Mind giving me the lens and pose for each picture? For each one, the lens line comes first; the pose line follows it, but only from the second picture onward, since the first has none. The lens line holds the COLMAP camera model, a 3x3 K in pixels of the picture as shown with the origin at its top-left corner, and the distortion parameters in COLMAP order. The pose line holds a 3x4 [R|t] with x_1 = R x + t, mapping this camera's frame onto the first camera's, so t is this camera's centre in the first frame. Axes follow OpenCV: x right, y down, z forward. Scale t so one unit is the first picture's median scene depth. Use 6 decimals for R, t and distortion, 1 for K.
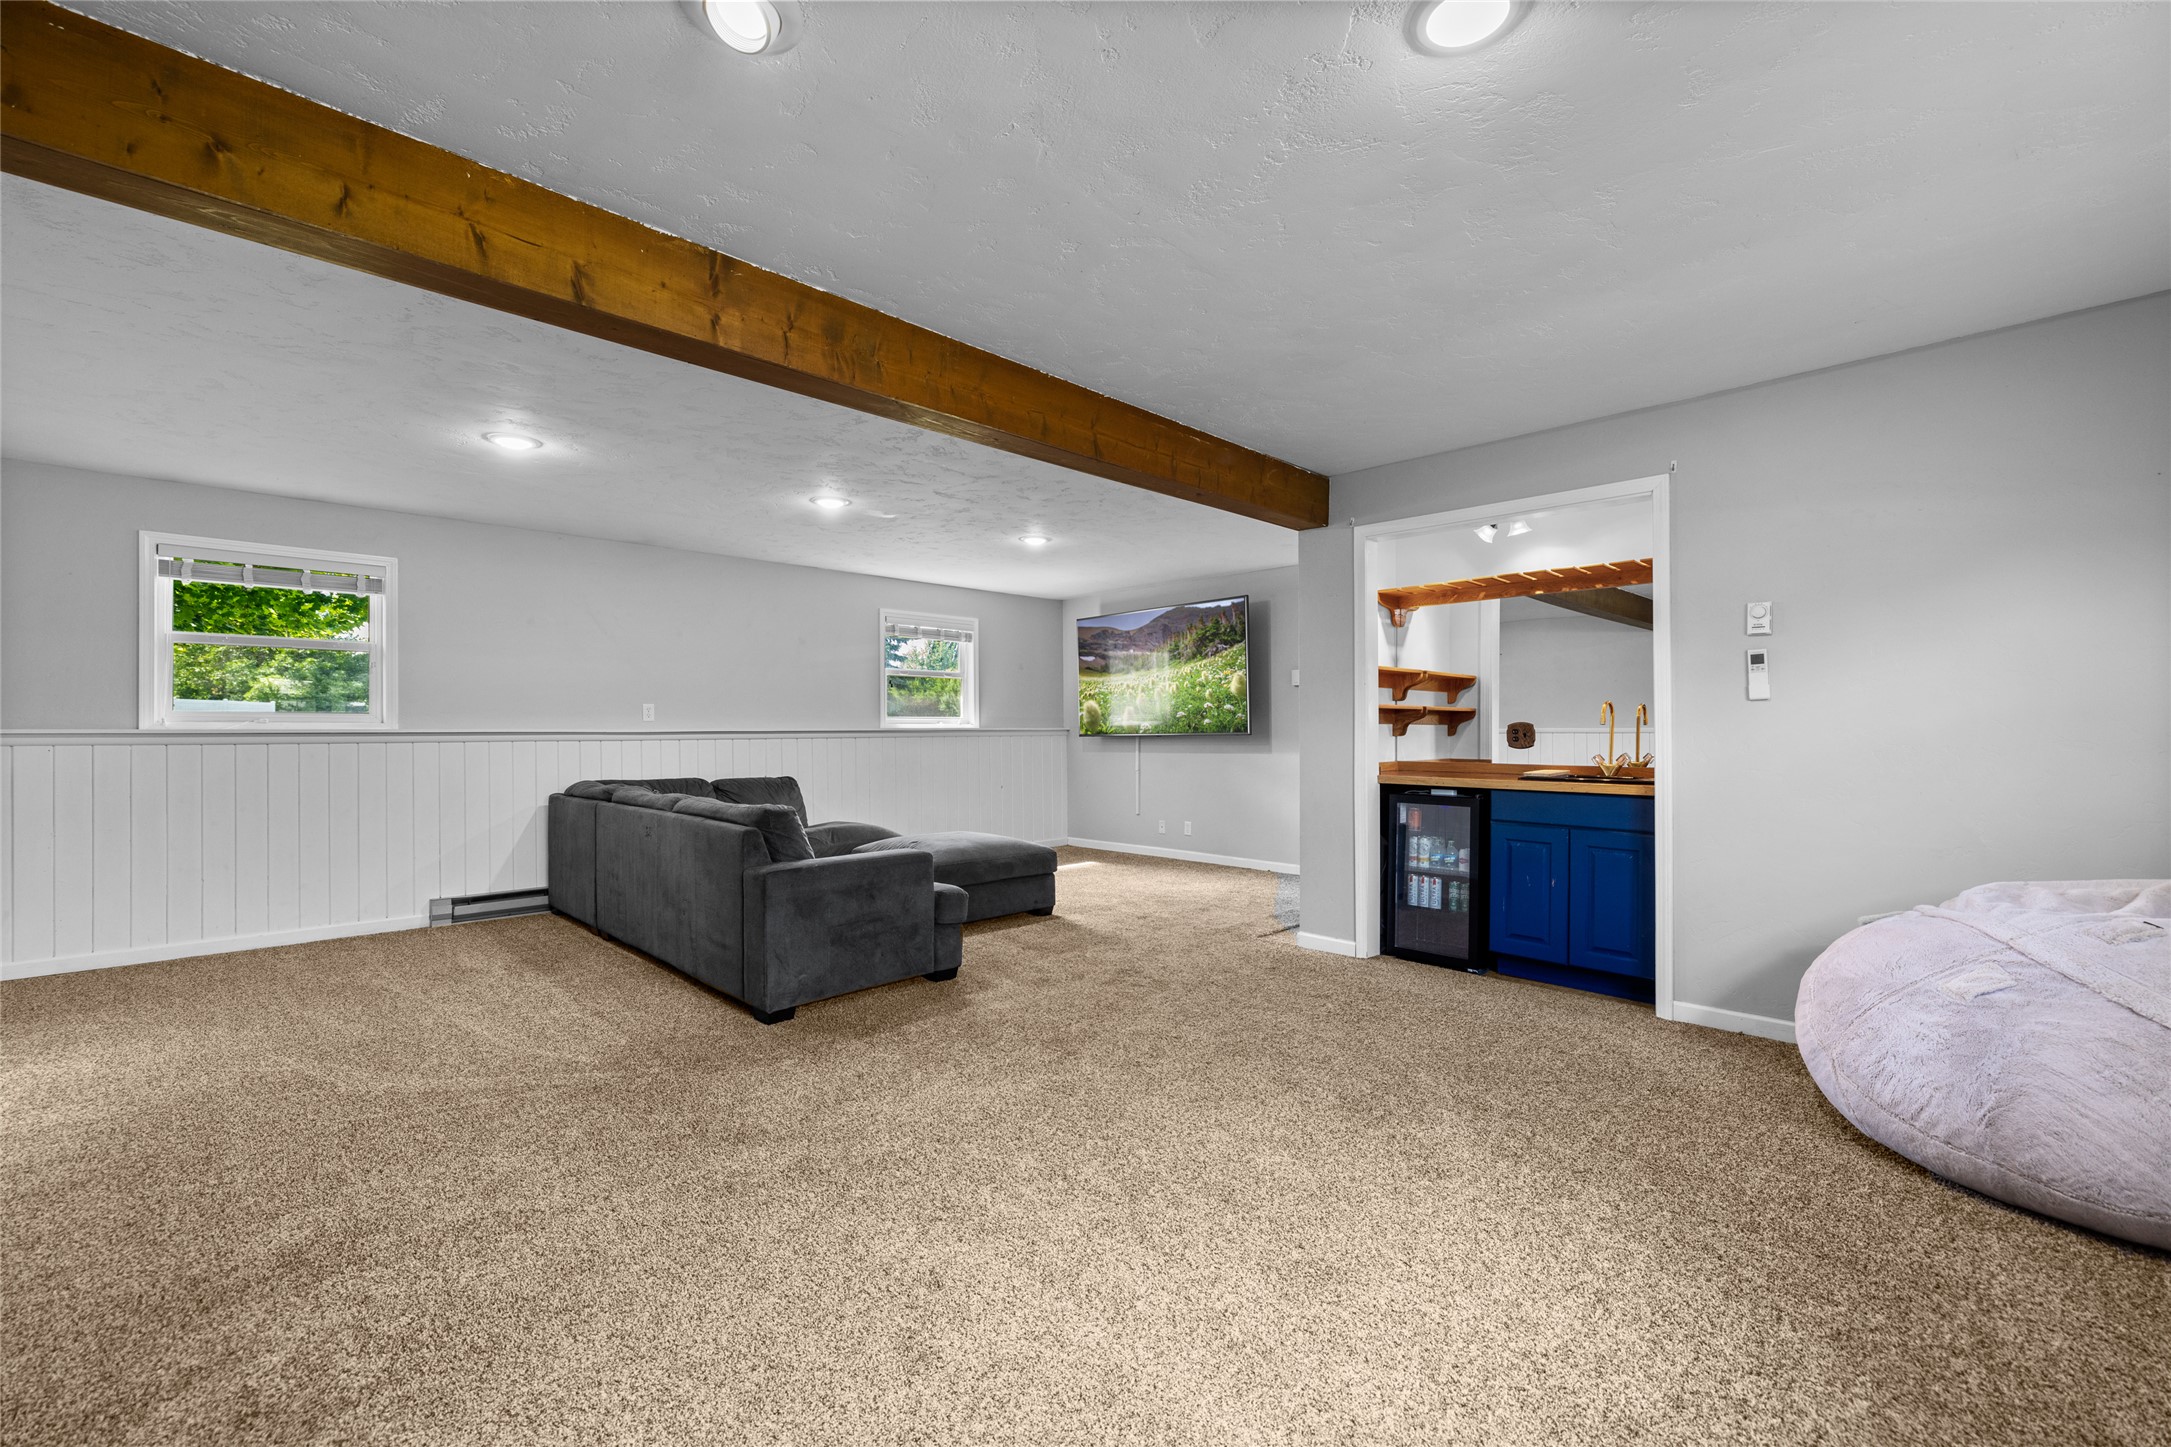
lens RADIAL K [[918.0, 0, 1078.7], [0, 918.0, 733.0], [0, 0, 1]] dist [0.001138, 0.000188]
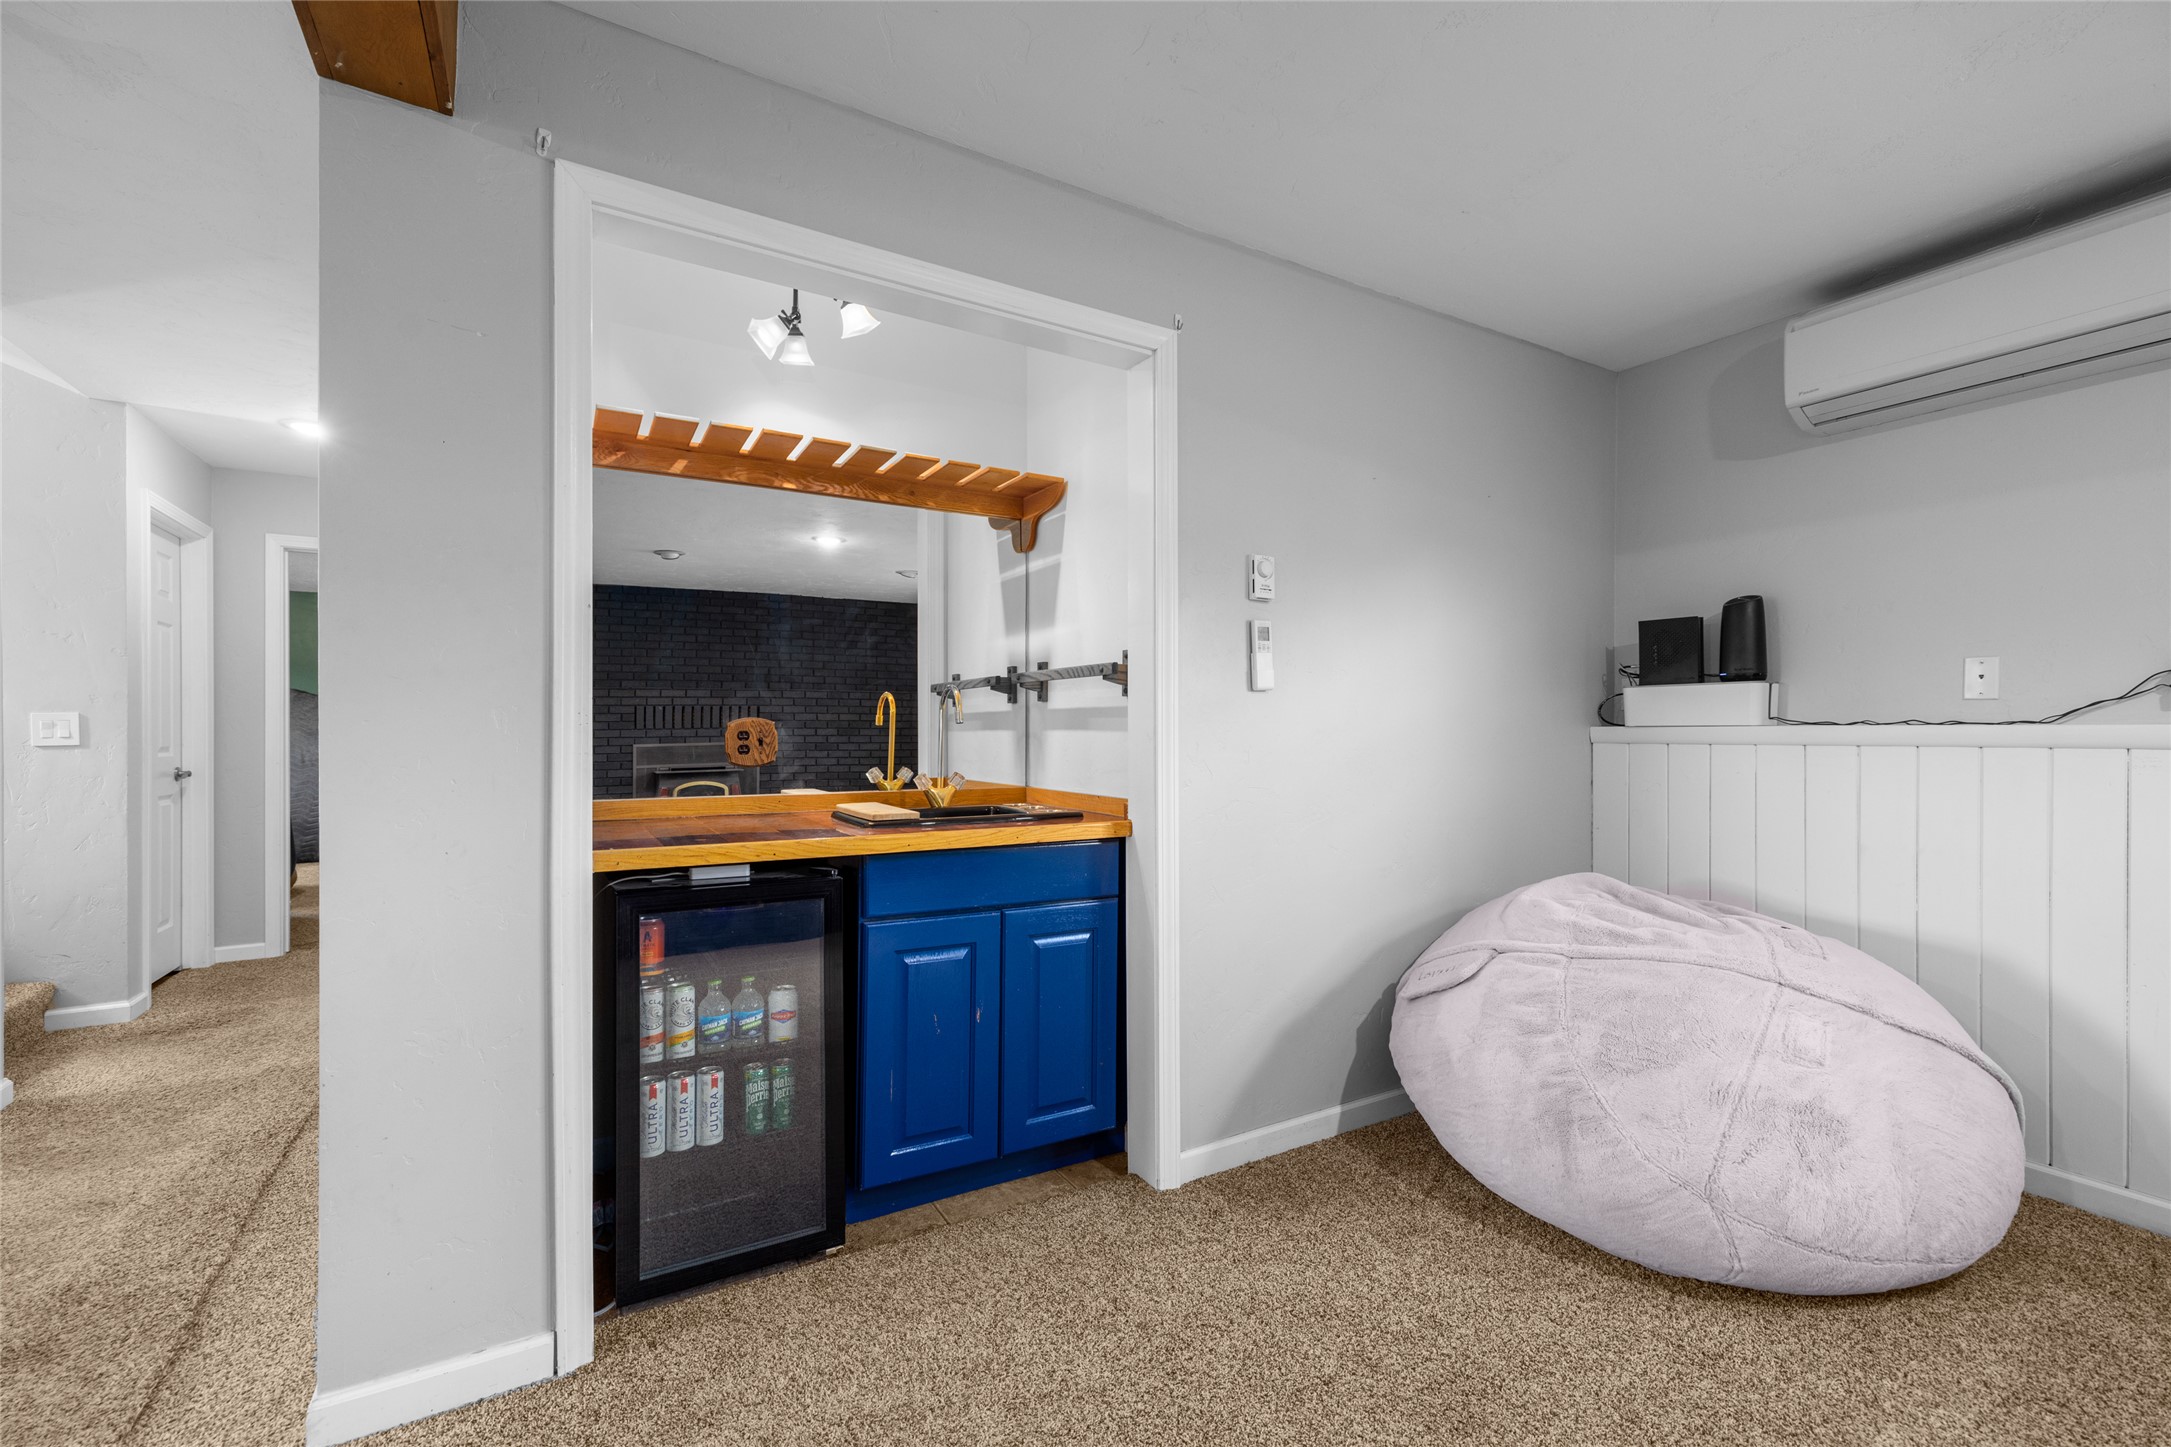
lens RADIAL K [[918.0, 0, 1078.7], [0, 918.0, 733.0], [0, 0, 1]] dist [0.001138, 0.000188]
pose [[0.243138, -0.004053, 0.969983, 0.006701], [0.002004, 0.999991, 0.003676, -0.005018], [-0.969990, 0.001050, 0.243144, 0.734283]]
